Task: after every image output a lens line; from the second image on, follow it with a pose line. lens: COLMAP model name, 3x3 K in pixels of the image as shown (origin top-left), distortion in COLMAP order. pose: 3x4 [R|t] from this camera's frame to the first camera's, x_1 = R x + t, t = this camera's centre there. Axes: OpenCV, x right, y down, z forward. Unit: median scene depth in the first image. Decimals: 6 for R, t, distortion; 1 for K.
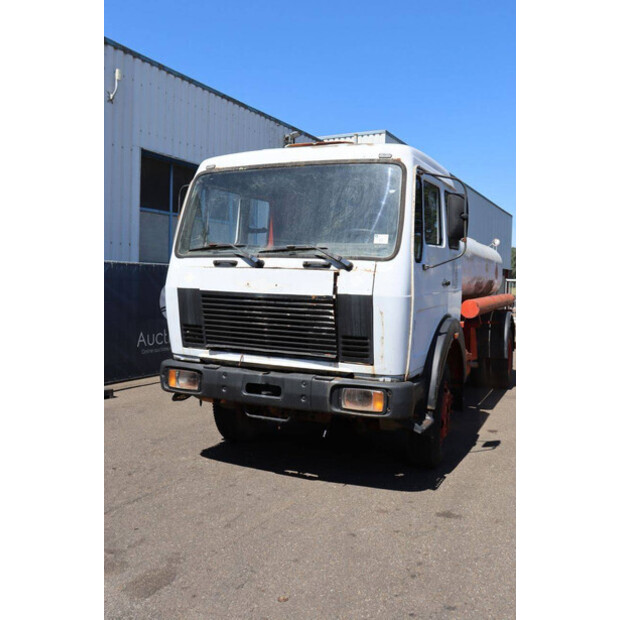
lens RADIAL K [[585.2, 0, 310.0], [0, 585.2, 310.0], [0, 0, 1]] dist [-0.149932, 0.198689]
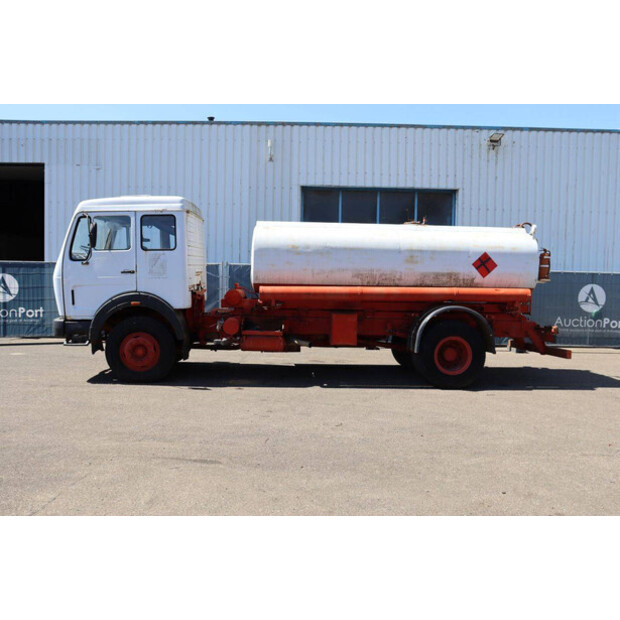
lens RADIAL K [[585.2, 0, 310.0], [0, 585.2, 310.0], [0, 0, 1]] dist [-0.149932, 0.198689]
pose [[0.463826, 0.039339, -0.885053, 2.237599], [-0.052299, 0.998487, 0.016973, 0.009875], [0.884381, 0.038414, 0.465182, 0.784364]]
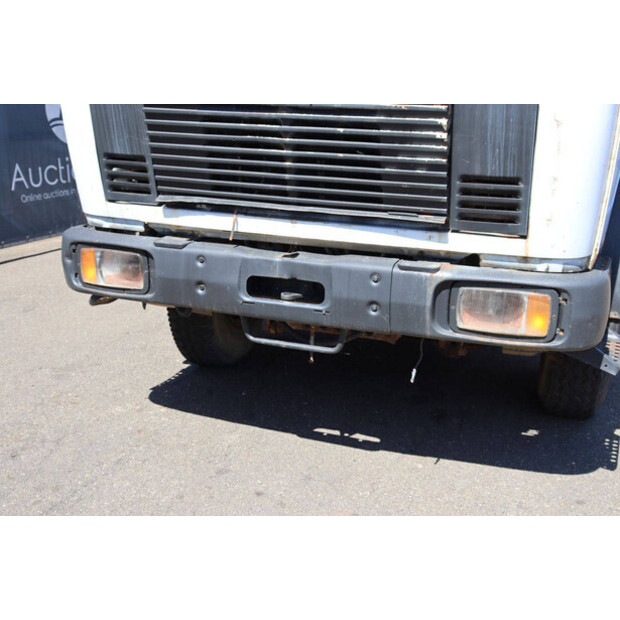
lens RADIAL K [[808.7, 0, 310.0], [0, 808.7, 310.0], [0, 0, 1]] dist [0.022156, 0.069079]
pose [[0.998390, -0.026416, 0.050194, -0.093708], [0.014334, 0.973712, 0.227333, 0.000313], [-0.054880, -0.226248, 0.972523, 0.342228]]
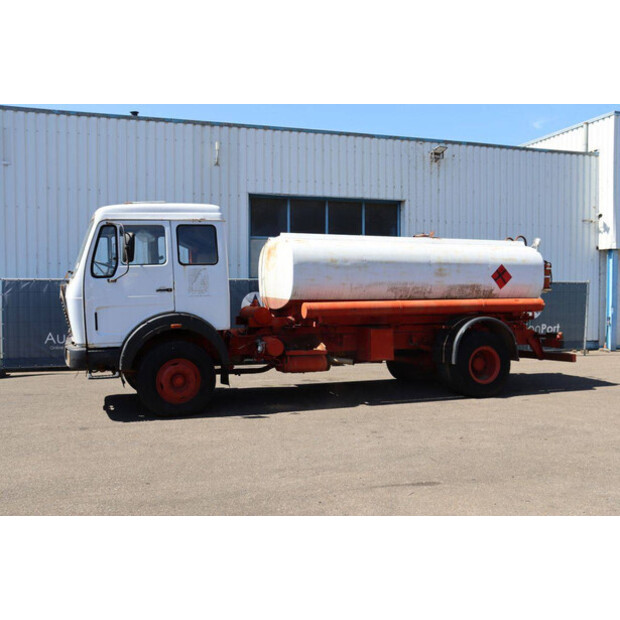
lens RADIAL K [[637.2, 0, 315.0], [0, 637.2, 303.5], [0, 0, 1]] dist [-0.124355, 0.262483]
pose [[0.719649, -0.006420, -0.694309, 1.838541], [-0.018198, 0.999439, -0.028104, 0.030424], [0.694100, 0.032860, 0.719128, 0.128839]]
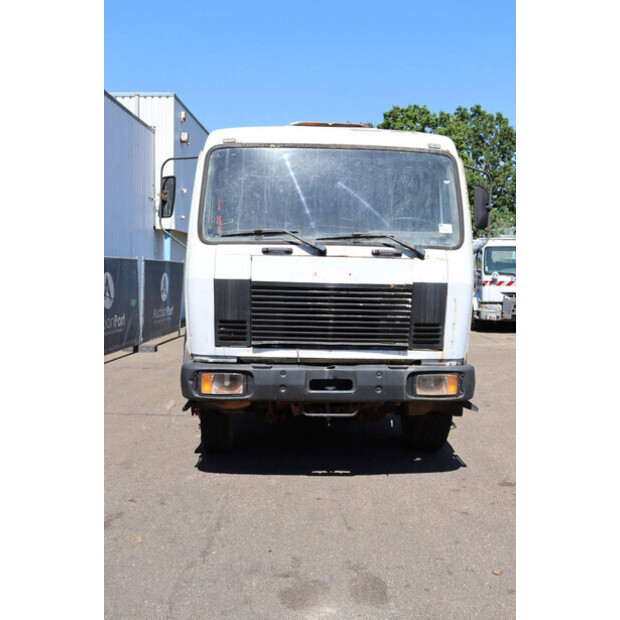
lens RADIAL K [[668.7, 0, 310.0], [0, 668.7, 310.0], [0, 0, 1]] dist [-0.051983, 0.011950]
pose [[0.892757, -0.037951, 0.448938, -0.593162], [0.030346, 0.999248, 0.024125, -0.012201], [-0.449516, -0.007915, 0.893237, 0.046213]]
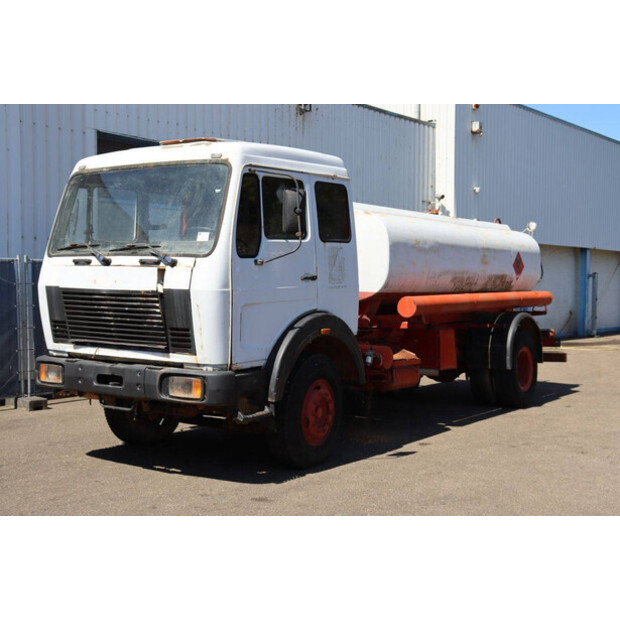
lens RADIAL K [[842.7, 0, 319.8], [0, 842.7, 310.6], [0, 0, 1]] dist [0.020292, 0.030540]
pose [[0.985928, -0.008909, -0.166934, 0.554960], [0.006009, 0.999822, -0.017870, 0.039886], [0.167063, 0.016615, 0.985806, -0.454935]]
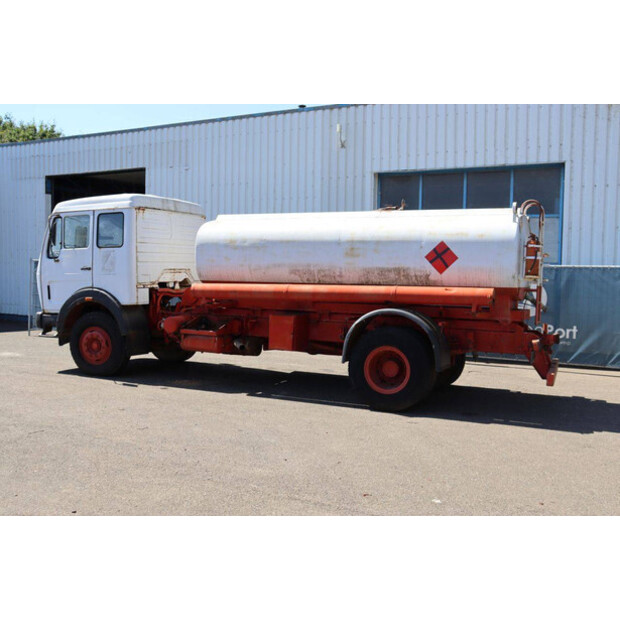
lens RADIAL K [[652.7, 0, 303.4], [0, 652.7, 298.7], [0, 0, 1]] dist [-0.148109, 0.327190]
pose [[0.006362, 0.017559, -0.999826, 2.499840], [-0.067959, 0.997542, 0.017086, -0.037118], [0.997668, 0.067838, 0.007539, 1.875089]]
